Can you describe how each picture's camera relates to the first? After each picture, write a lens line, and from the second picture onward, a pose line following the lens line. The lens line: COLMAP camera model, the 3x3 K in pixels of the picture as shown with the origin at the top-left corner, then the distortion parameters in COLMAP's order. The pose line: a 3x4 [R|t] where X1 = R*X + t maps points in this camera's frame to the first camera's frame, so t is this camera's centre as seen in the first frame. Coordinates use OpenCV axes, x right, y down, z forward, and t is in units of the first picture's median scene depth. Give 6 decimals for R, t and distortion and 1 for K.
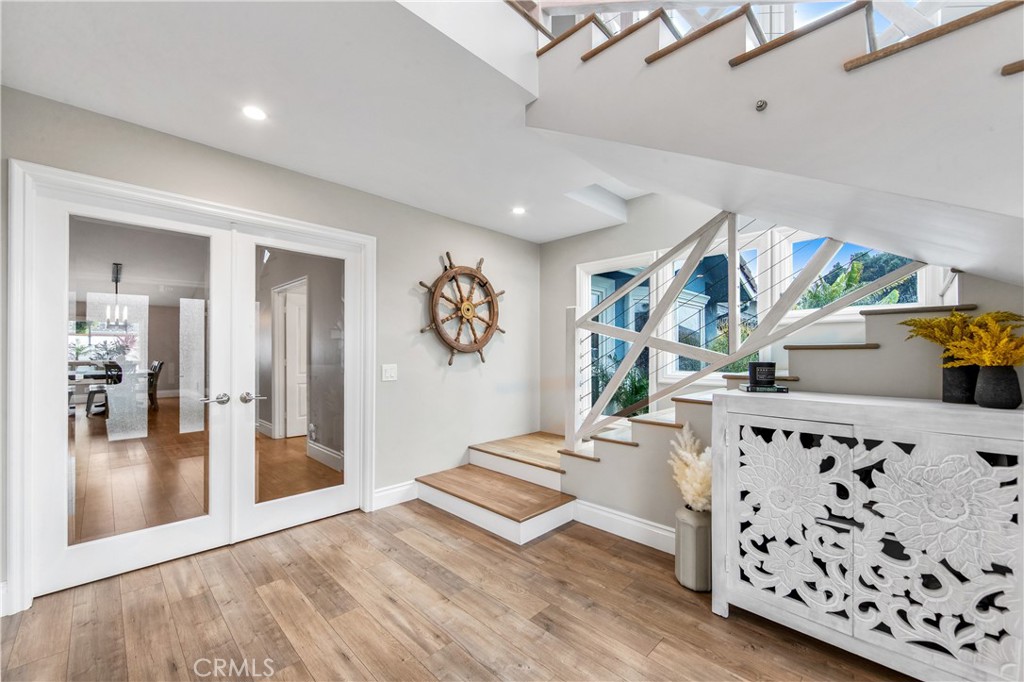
lens RADIAL K [[407.3, 0, 503.7], [0, 407.3, 354.0], [0, 0, 1]] dist [-0.006653, -0.001267]
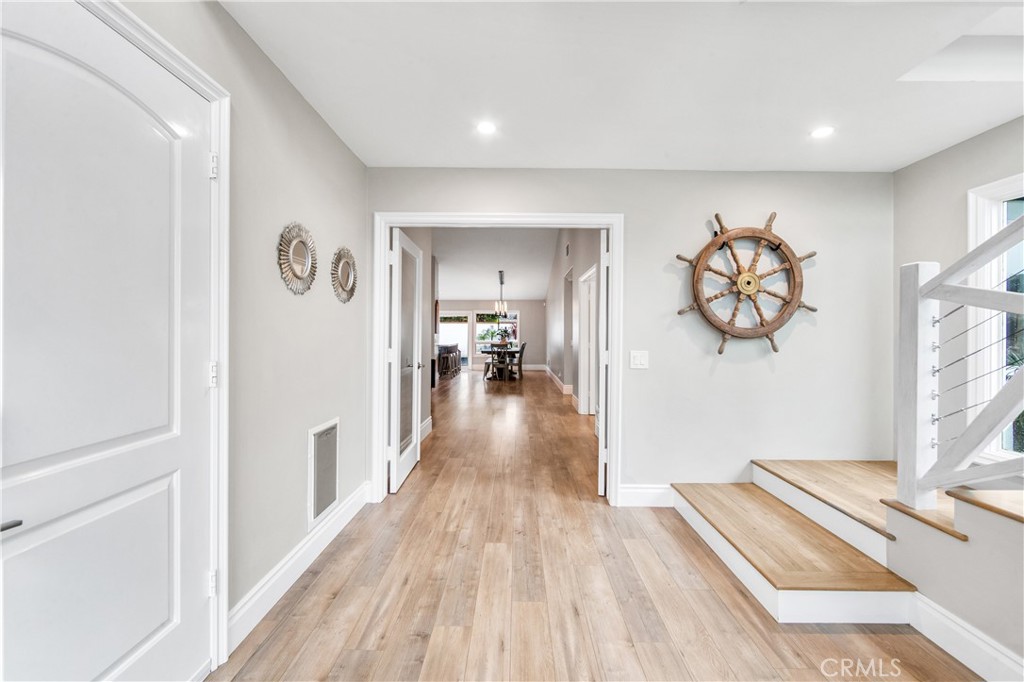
lens RADIAL K [[407.3, 0, 508.9], [0, 407.3, 334.6], [0, 0, 1]] dist [-0.006653, -0.001267]
pose [[0.702367, 0.004883, -0.711798, 0.177894], [-0.010752, 0.999935, -0.003750, -0.003595], [0.711733, 0.010287, 0.702374, 0.174206]]
